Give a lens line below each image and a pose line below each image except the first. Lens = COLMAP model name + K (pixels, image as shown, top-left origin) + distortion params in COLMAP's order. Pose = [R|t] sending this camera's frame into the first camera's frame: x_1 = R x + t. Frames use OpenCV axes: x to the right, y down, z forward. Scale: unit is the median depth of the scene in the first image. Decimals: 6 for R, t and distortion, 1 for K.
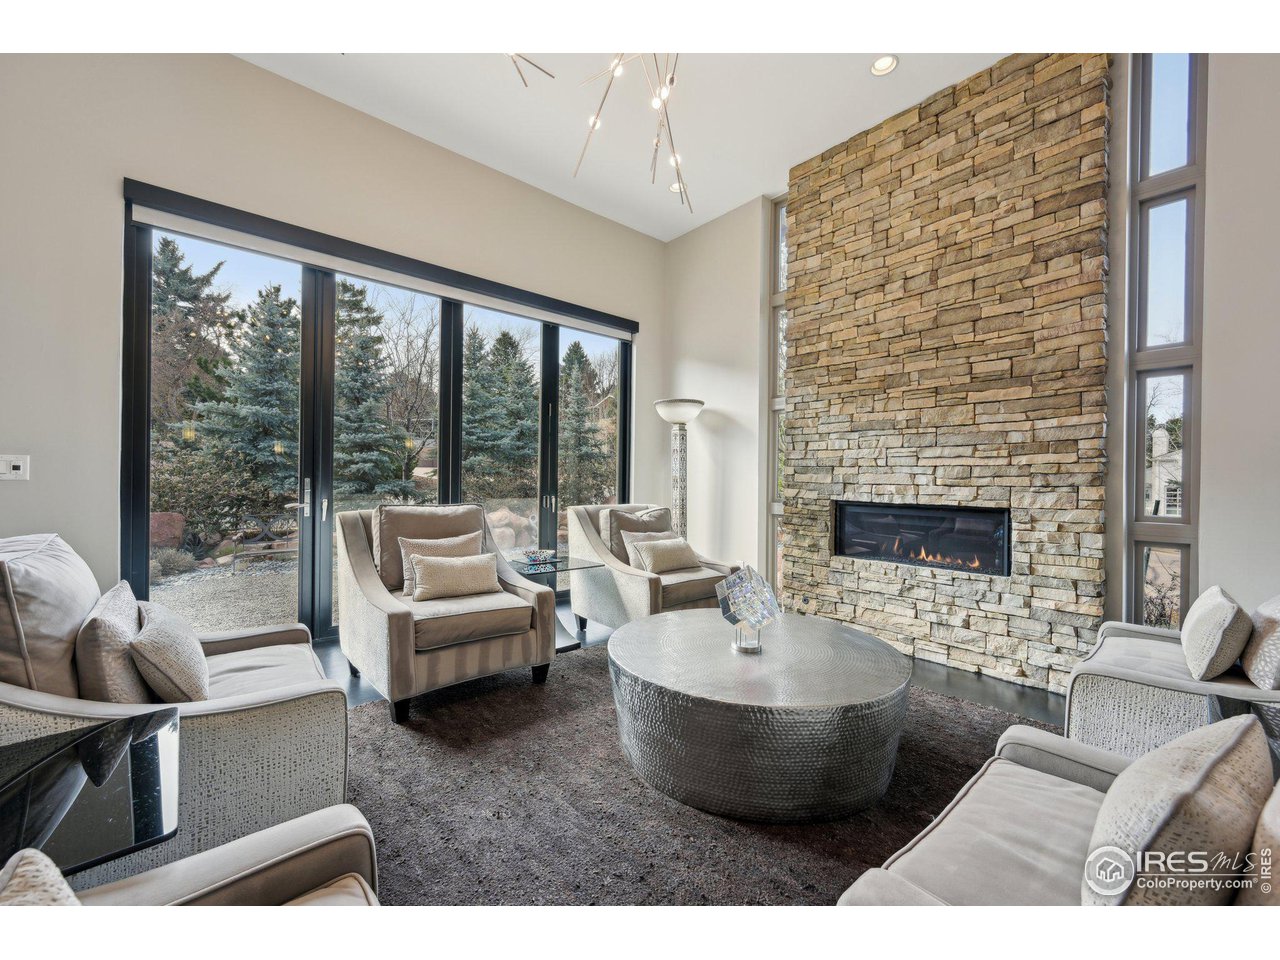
lens RADIAL K [[504.9, 0, 636.7], [0, 504.9, 483.5], [0, 0, 1]] dist [-0.003346, 0.000210]
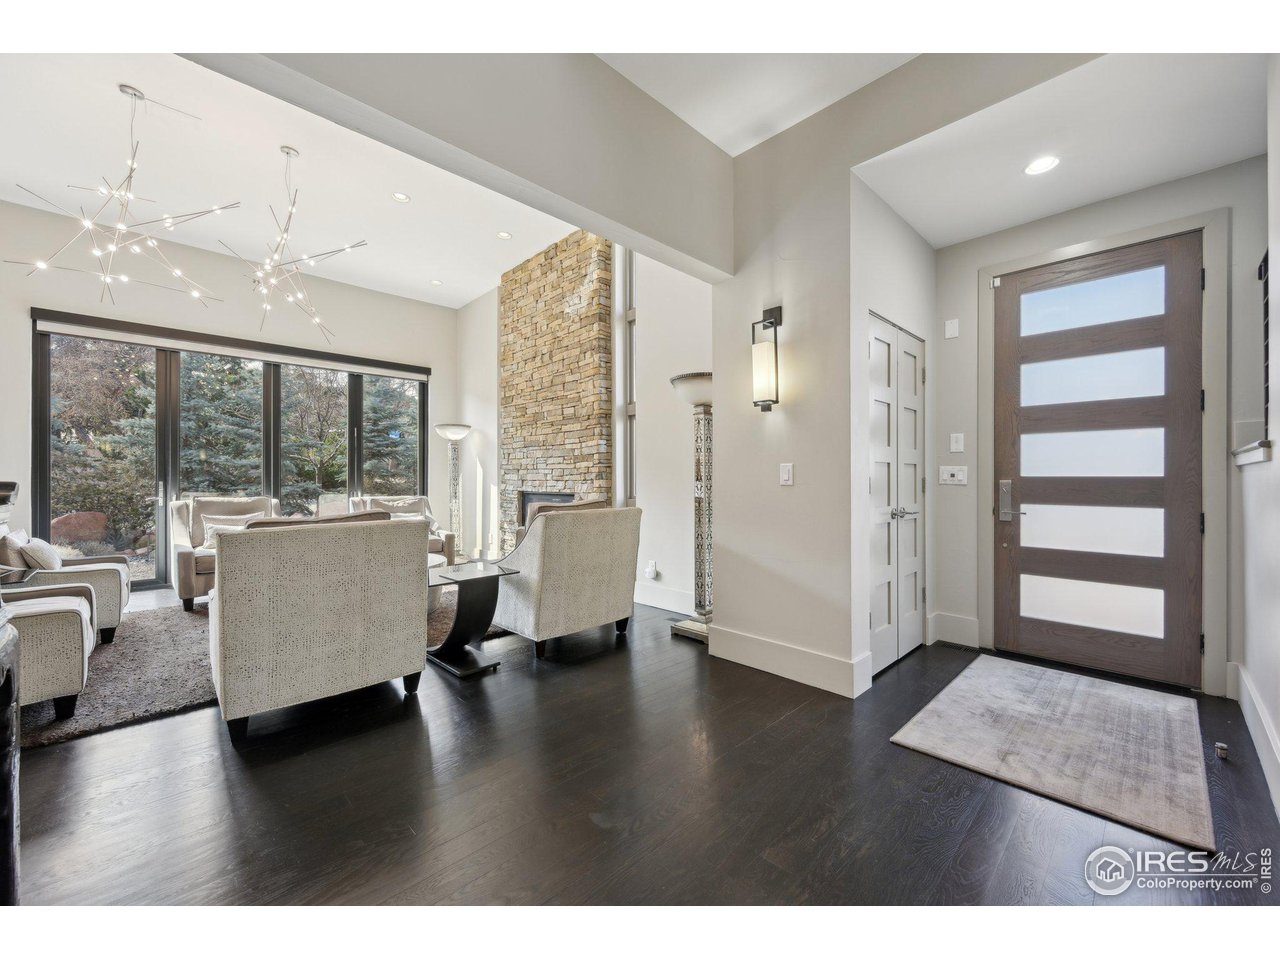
lens RADIAL K [[504.9, 0, 642.6], [0, 504.9, 479.6], [0, 0, 1]] dist [-0.003346, 0.000210]
pose [[0.998383, -0.012964, 0.055355, 0.814448], [0.013328, 0.999892, -0.006208, 0.015462], [-0.055269, 0.006936, 0.998447, -0.697450]]
